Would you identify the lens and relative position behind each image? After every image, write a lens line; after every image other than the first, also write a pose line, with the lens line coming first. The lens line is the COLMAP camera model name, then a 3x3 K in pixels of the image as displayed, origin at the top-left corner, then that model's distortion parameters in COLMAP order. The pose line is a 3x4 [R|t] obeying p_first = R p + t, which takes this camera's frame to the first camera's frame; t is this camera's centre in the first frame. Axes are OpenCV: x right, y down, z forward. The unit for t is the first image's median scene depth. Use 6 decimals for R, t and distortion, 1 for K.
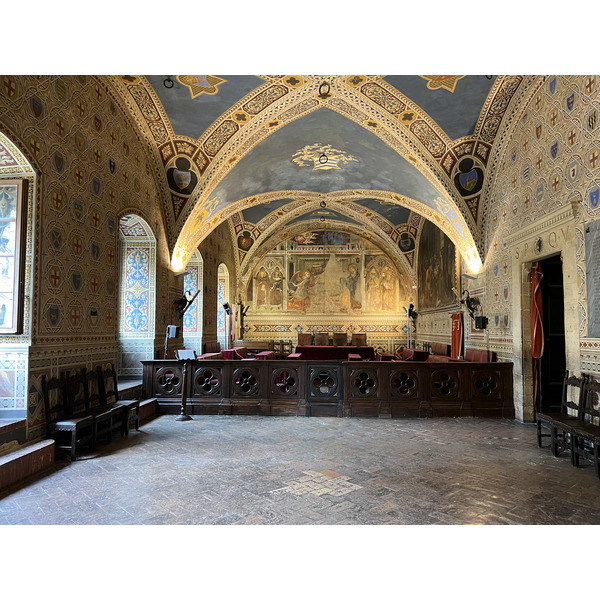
lens RADIAL K [[451.5, 0, 291.3], [0, 451.5, 309.2], [0, 0, 1]] dist [0.063313, -0.066224]
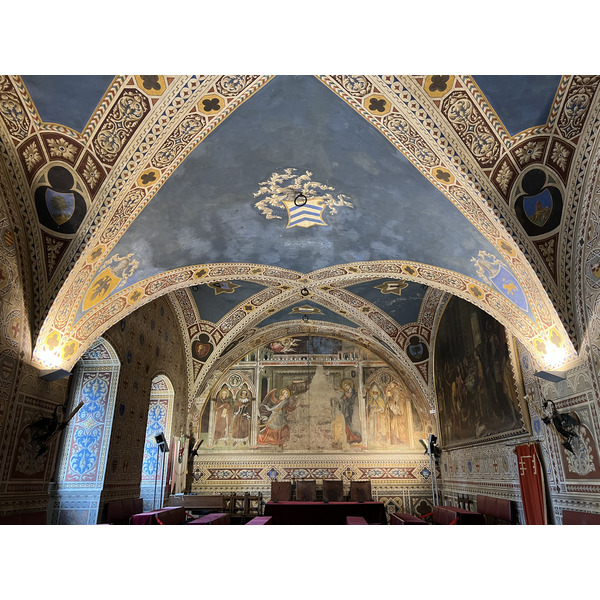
lens RADIAL K [[451.5, 0, 304.2], [0, 451.5, 303.2], [0, 0, 1]] dist [0.063313, -0.066224]
pose [[0.998751, 0.009942, 0.048961, 0.044361], [0.005780, 0.950429, -0.310889, 0.019122], [-0.049625, 0.310784, 0.949184, 0.413335]]
